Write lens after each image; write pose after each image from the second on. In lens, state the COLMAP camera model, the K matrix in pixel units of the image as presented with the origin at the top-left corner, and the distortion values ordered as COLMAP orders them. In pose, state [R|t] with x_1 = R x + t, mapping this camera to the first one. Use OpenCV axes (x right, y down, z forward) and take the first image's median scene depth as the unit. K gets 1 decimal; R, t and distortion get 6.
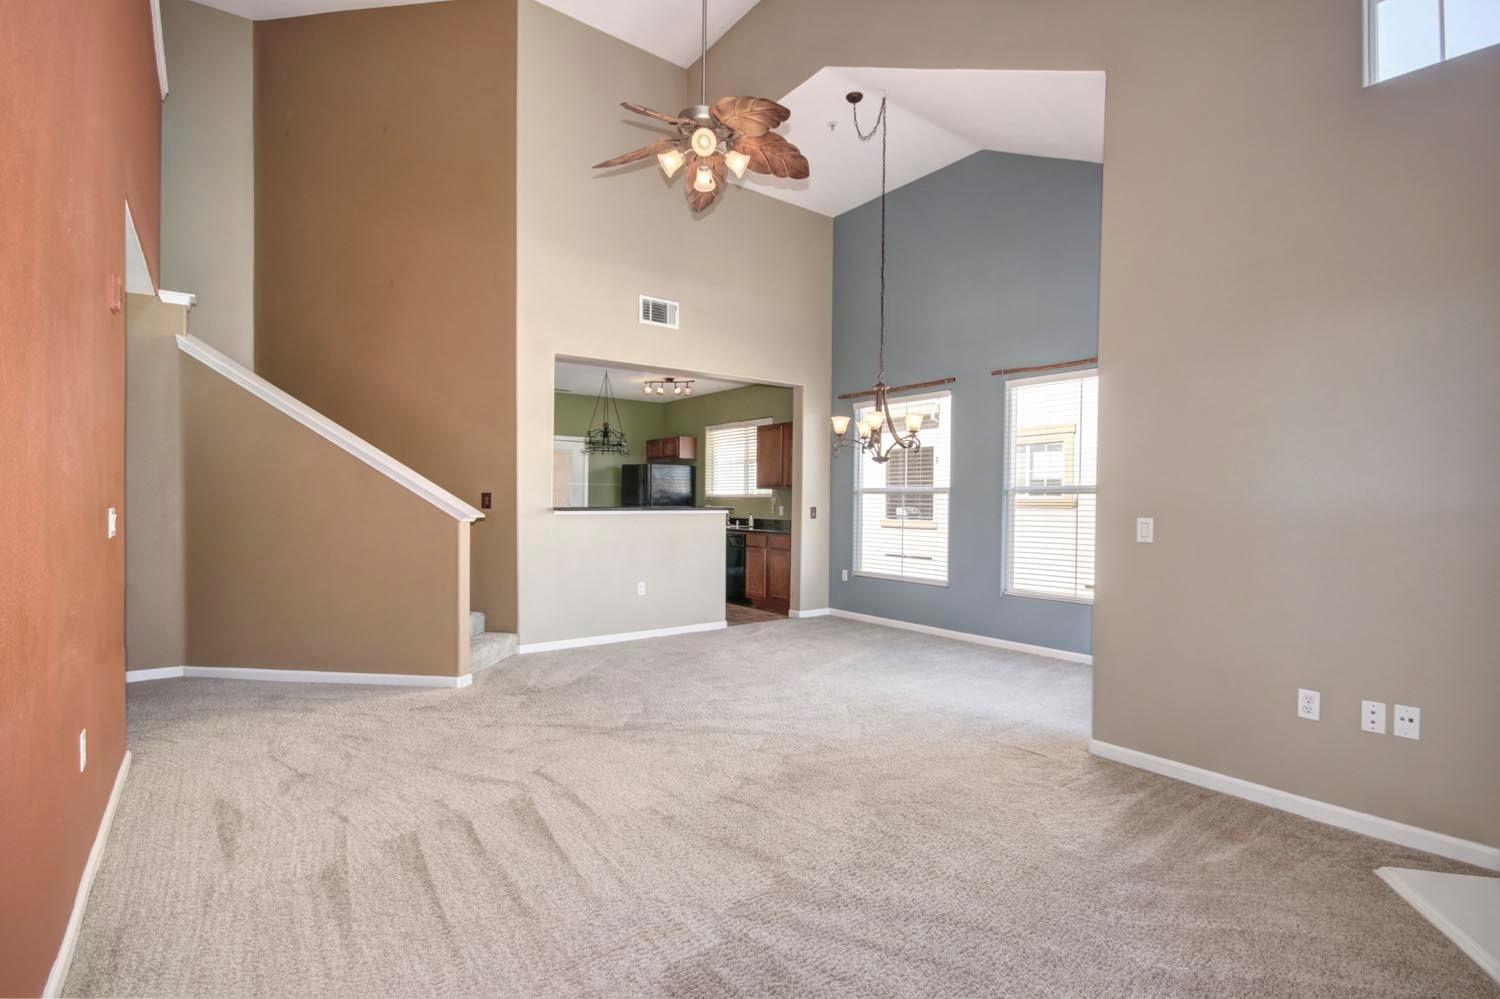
lens RADIAL K [[696.9, 0, 755.6], [0, 696.9, 503.0], [0, 0, 1]] dist [-0.001725, -0.005595]
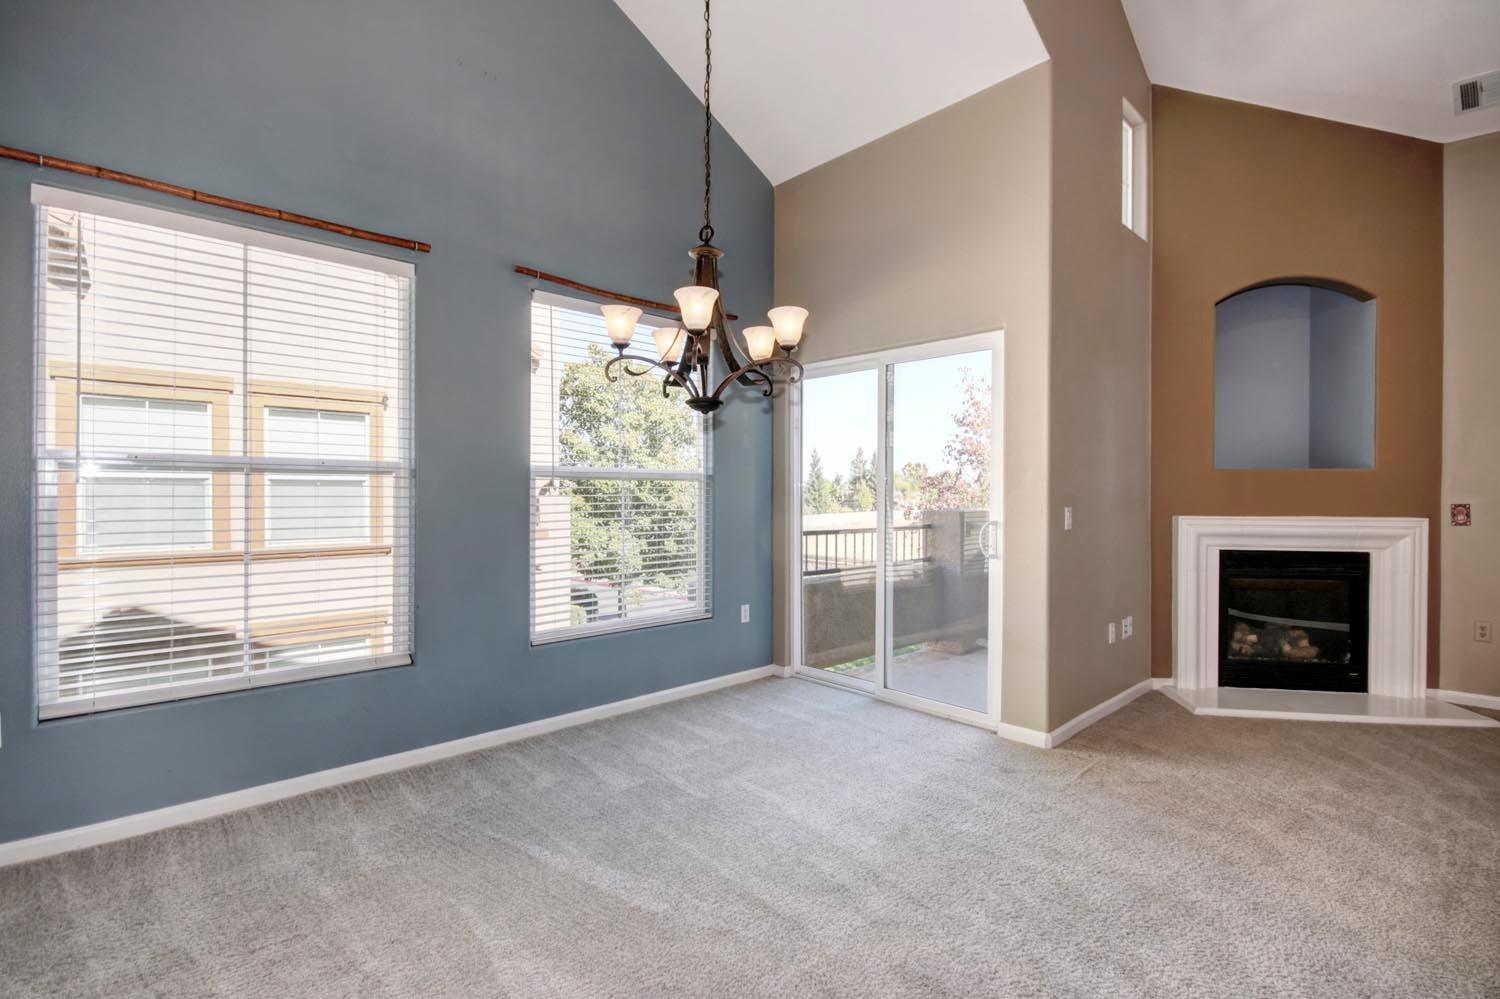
lens RADIAL K [[696.9, 0, 751.9], [0, 696.9, 498.8], [0, 0, 1]] dist [-0.001725, -0.005595]
pose [[-0.103173, -0.013477, 0.994572, -0.294095], [-0.000818, 0.999909, 0.013464, -0.004382], [-0.994663, 0.000576, -0.103175, 0.996497]]
